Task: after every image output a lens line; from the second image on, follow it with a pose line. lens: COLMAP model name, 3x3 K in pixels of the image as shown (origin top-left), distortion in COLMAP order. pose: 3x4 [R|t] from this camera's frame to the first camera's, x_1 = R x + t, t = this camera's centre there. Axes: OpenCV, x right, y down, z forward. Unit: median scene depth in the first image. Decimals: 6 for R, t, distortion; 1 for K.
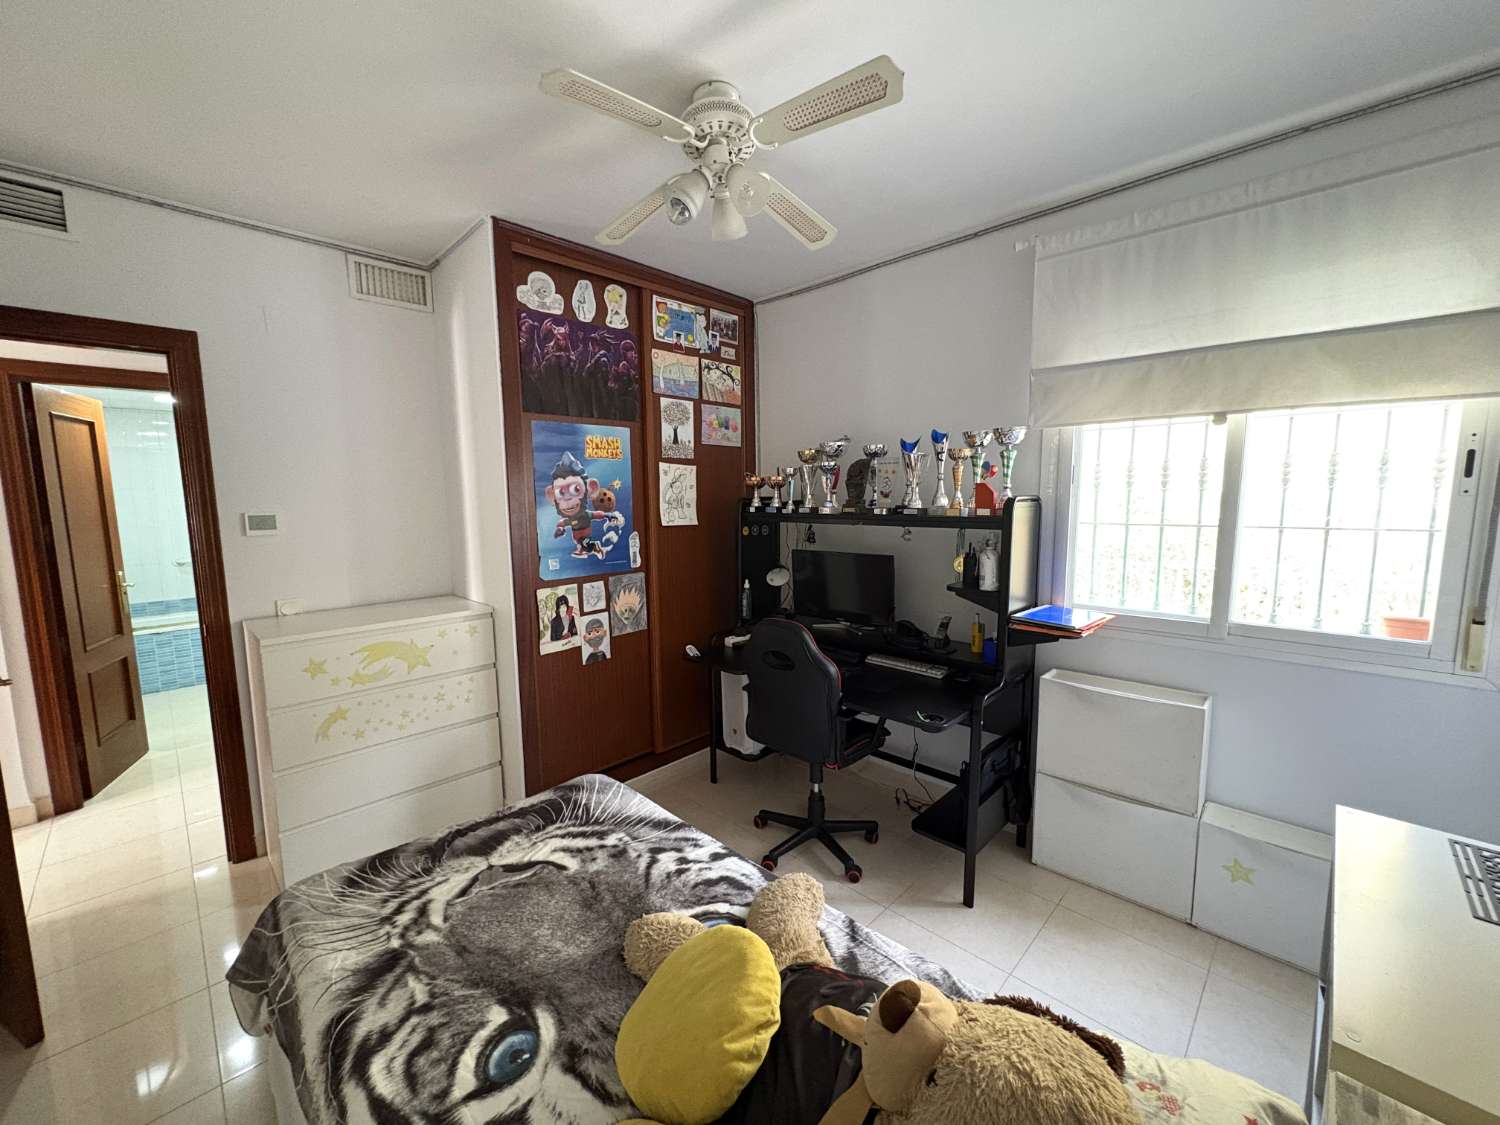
lens RADIAL K [[593.3, 0, 748.5], [0, 593.3, 564.8], [0, 0, 1]] dist [-0.000707, -0.000146]
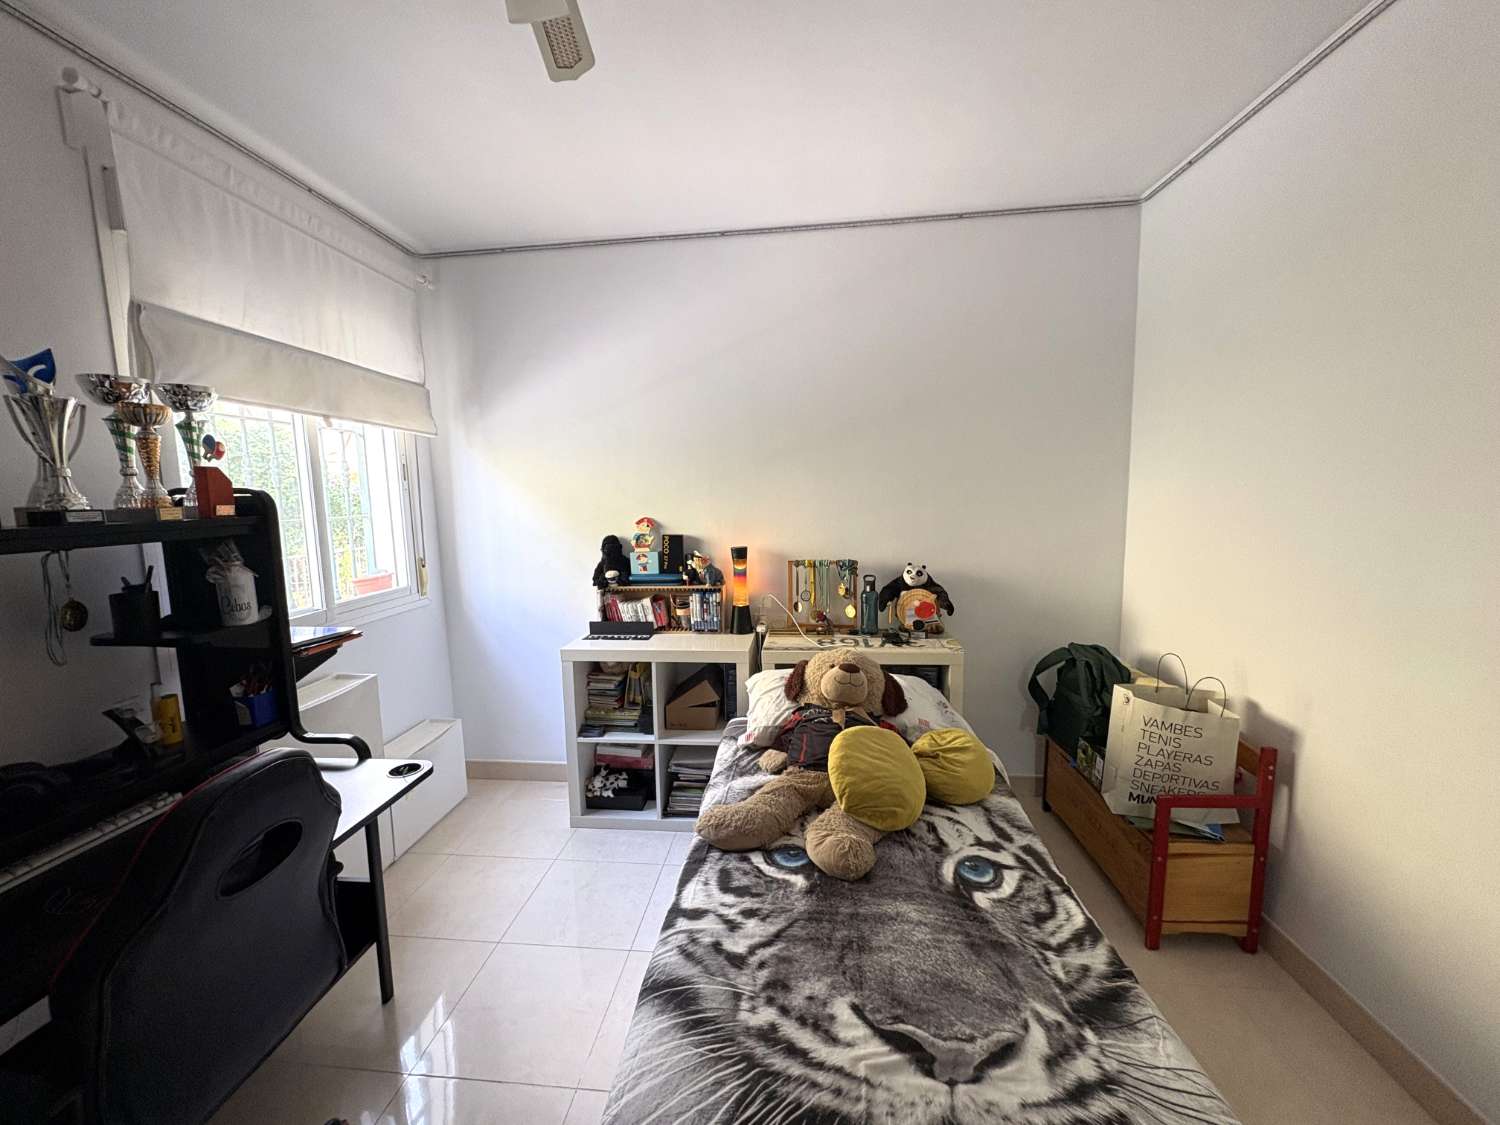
lens RADIAL K [[593.3, 0, 749.6], [0, 593.3, 562.8], [0, 0, 1]] dist [-0.000707, -0.000146]
pose [[-0.627431, -0.073984, 0.775150, -0.743921], [0.114135, 0.975986, 0.185538, -0.127865], [-0.770262, 0.204884, -0.603920, 1.436982]]
